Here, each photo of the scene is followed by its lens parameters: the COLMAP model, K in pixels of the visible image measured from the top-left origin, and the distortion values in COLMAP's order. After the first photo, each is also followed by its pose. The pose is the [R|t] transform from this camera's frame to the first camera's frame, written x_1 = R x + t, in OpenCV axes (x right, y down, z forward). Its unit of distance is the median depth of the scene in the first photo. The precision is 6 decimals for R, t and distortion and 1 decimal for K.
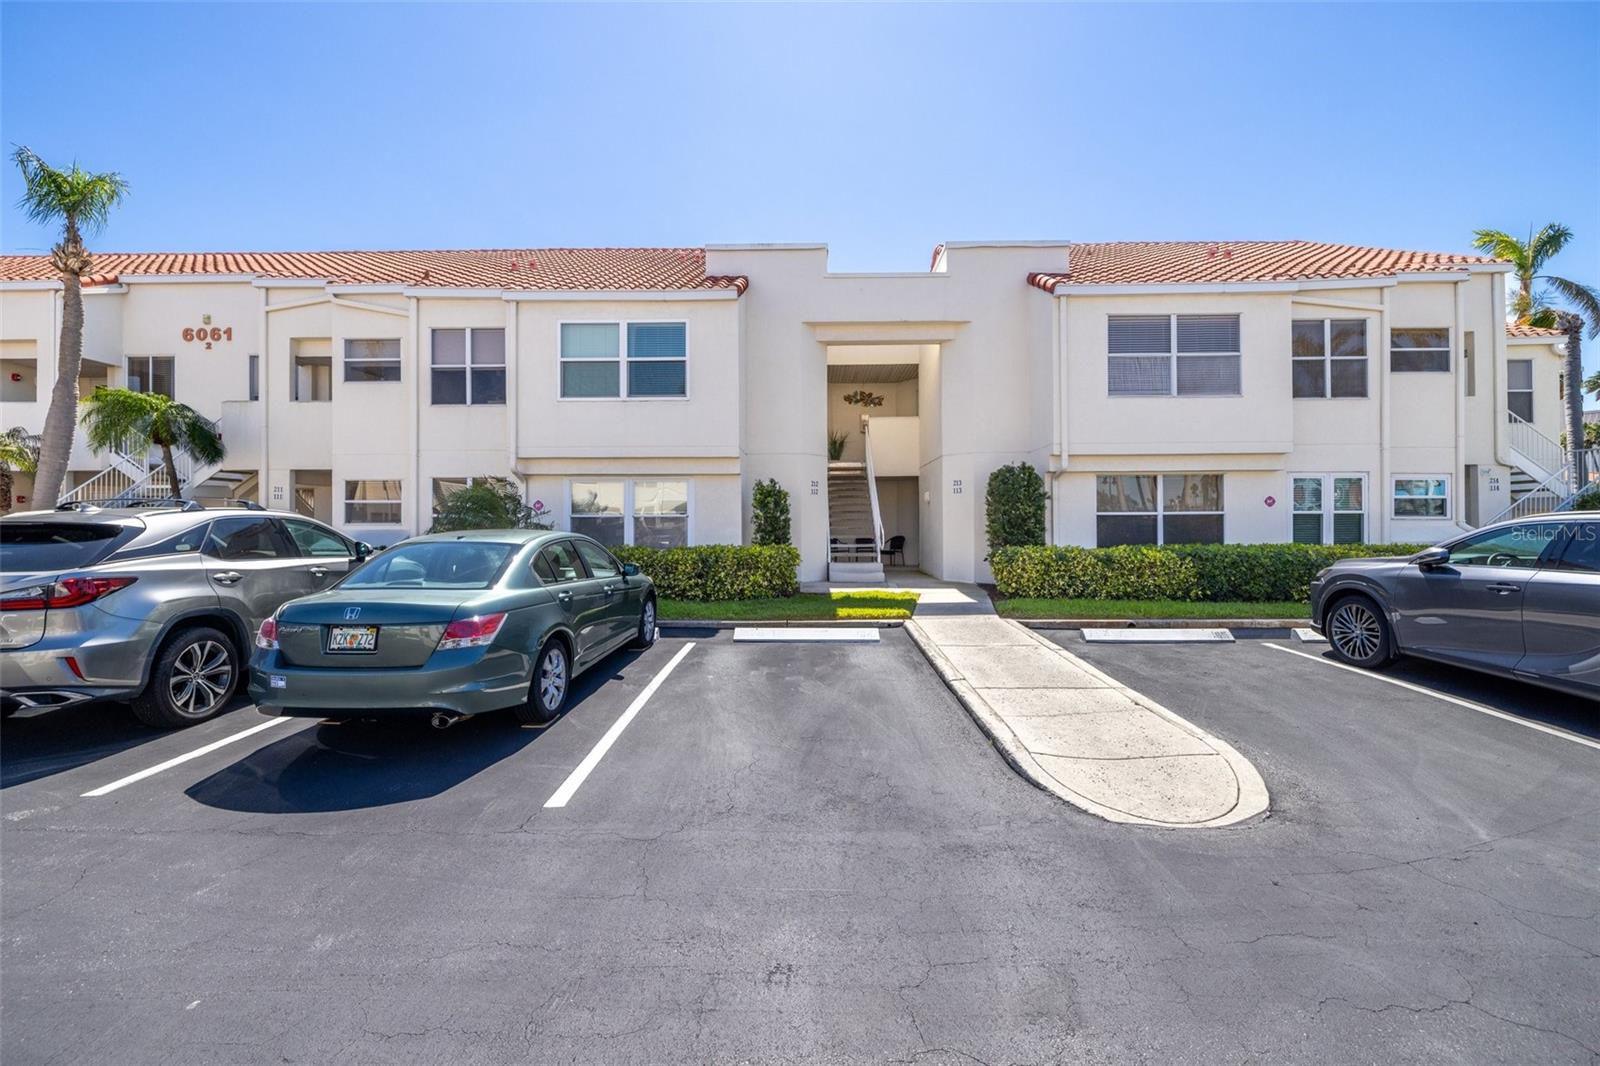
lens RADIAL K [[674.9, 0, 797.7], [0, 674.9, 526.5], [0, 0, 1]] dist [-0.000514, 0.000097]
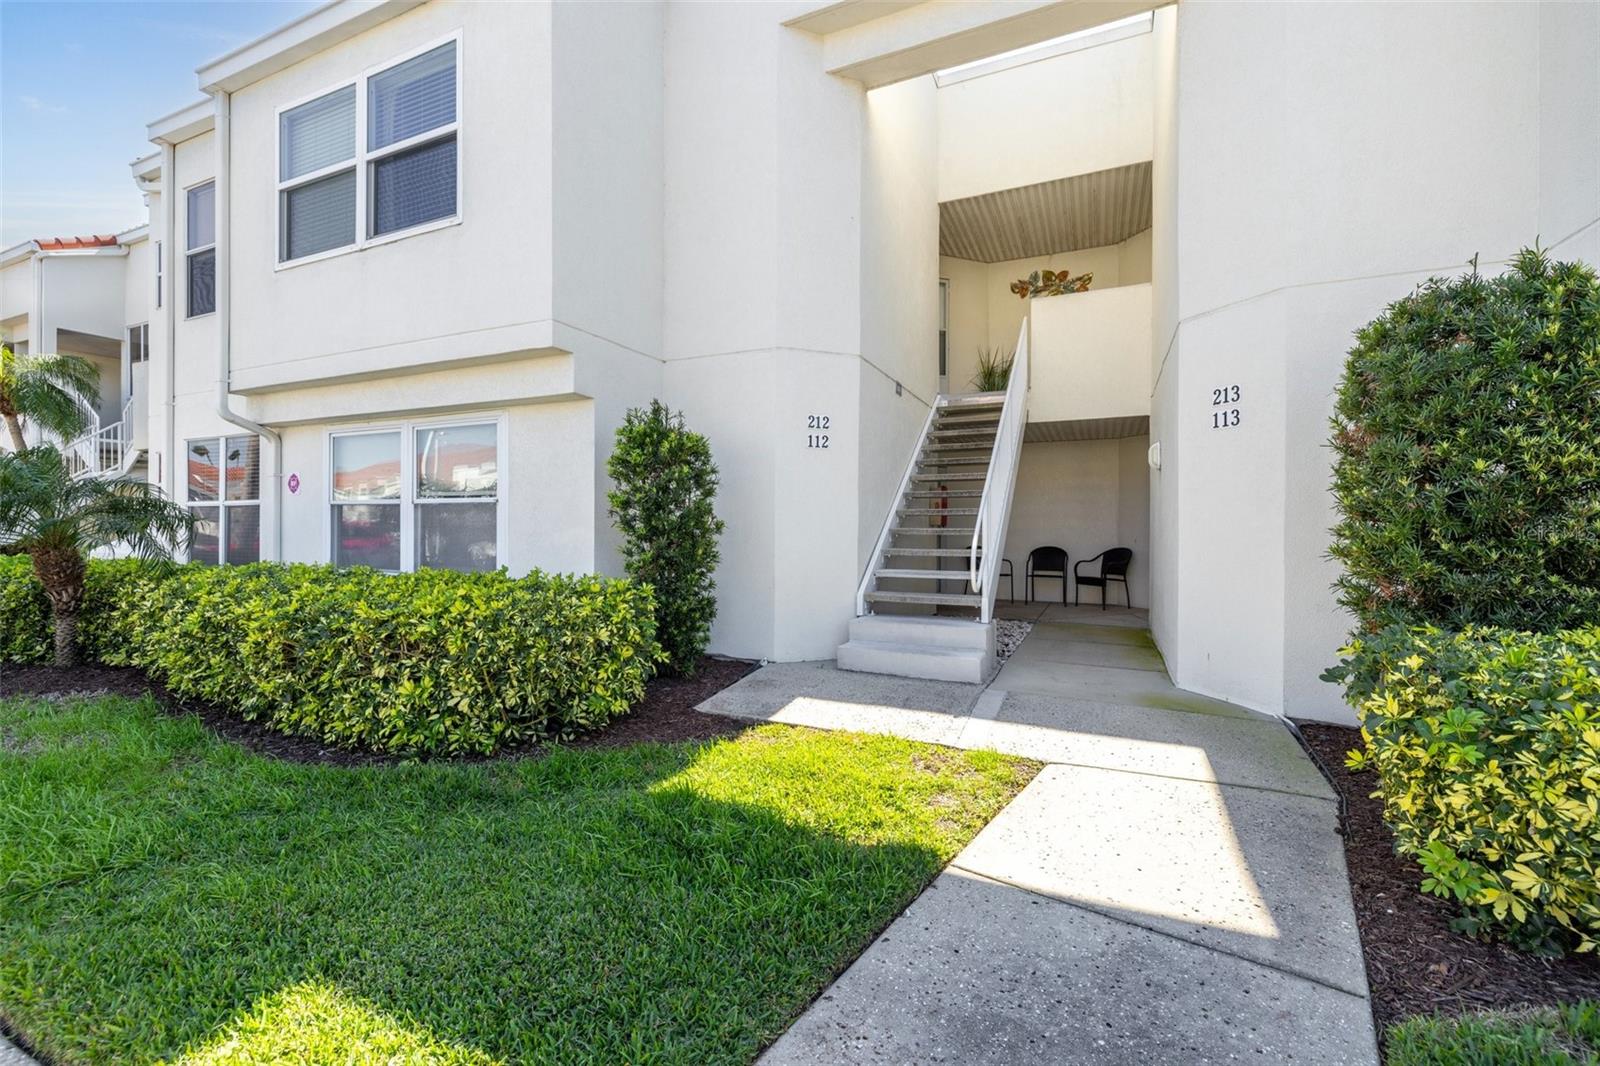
lens RADIAL K [[674.9, 0, 797.7], [0, 674.9, 526.5], [0, 0, 1]] dist [-0.000514, 0.000097]
pose [[0.919427, 0.006322, -0.393209, 0.181572], [-0.006459, 0.999979, 0.000974, -0.000589], [0.393207, 0.001644, 0.919449, 0.643040]]
